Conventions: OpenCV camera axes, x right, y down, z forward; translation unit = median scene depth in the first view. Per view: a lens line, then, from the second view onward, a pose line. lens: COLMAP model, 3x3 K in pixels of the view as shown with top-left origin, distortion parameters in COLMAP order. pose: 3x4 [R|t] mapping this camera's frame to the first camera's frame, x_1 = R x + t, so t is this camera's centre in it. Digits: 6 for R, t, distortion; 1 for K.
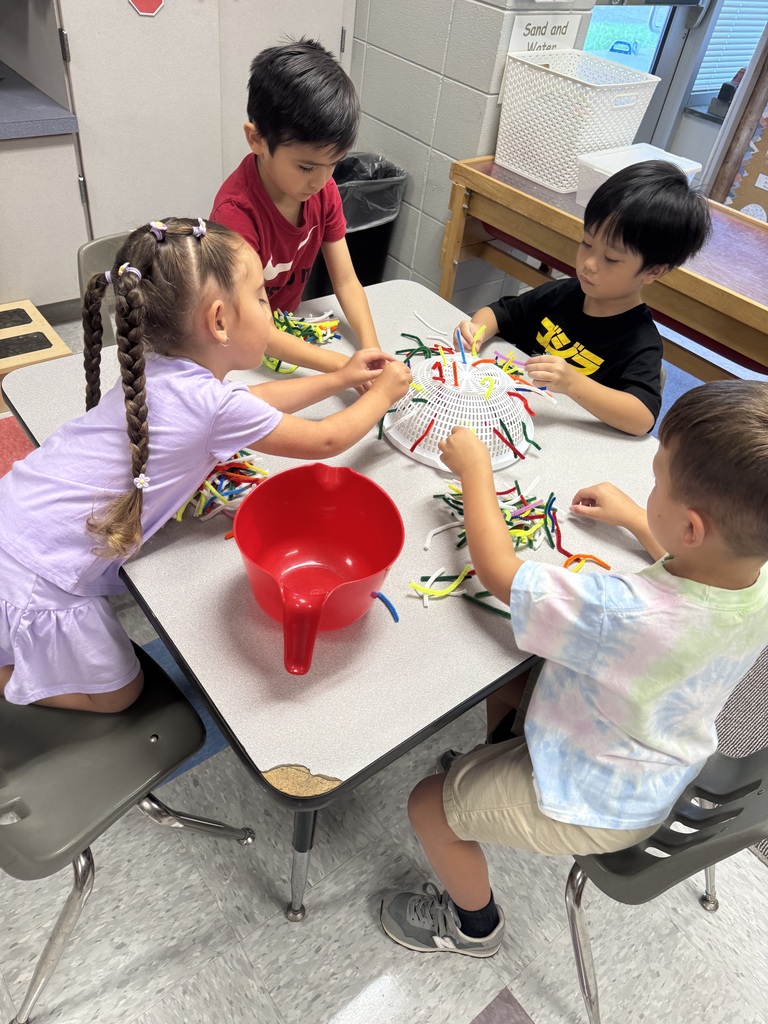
lens RADIAL K [[746.6, 0, 369.6], [0, 746.6, 507.8], [0, 0, 1]] dist [0.011747, -0.007877]
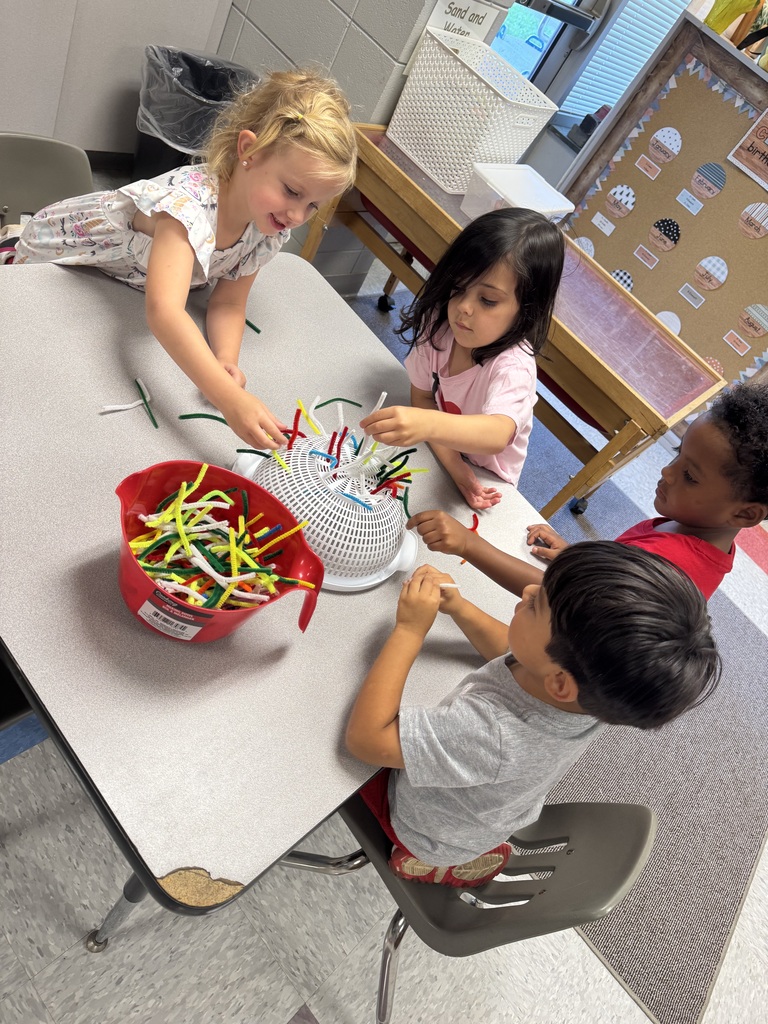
lens RADIAL K [[746.6, 0, 381.7], [0, 746.6, 514.6], [0, 0, 1]] dist [0.011747, -0.007877]
pose [[0.927791, 0.147129, 0.342866, -0.162746], [-0.185765, 0.979123, 0.082524, -0.119779], [-0.323566, -0.140257, 0.935752, 0.083827]]
